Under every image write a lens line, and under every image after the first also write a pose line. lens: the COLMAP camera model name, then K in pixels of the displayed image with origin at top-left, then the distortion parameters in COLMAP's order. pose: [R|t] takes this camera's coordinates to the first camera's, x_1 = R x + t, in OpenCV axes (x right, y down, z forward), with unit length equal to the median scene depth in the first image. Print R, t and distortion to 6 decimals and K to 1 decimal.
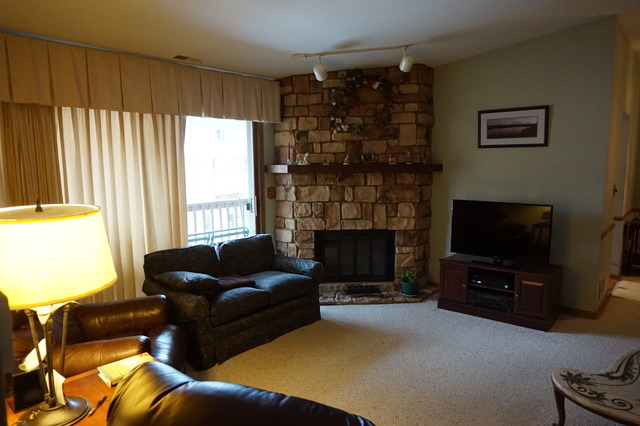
lens RADIAL K [[431.5, 0, 317.8], [0, 431.5, 214.9], [0, 0, 1]] dist [-0.051123, 0.044435]
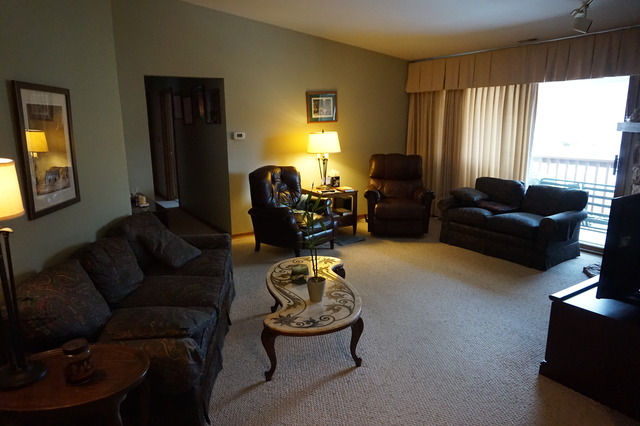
lens RADIAL K [[431.5, 0, 317.8], [0, 431.5, 214.9], [0, 0, 1]] dist [-0.051123, 0.044435]
pose [[-0.284230, 0.213286, -0.934731, 0.994276], [-0.105553, 0.962054, 0.251616, -0.085037], [0.952928, 0.170180, -0.250932, 0.640827]]
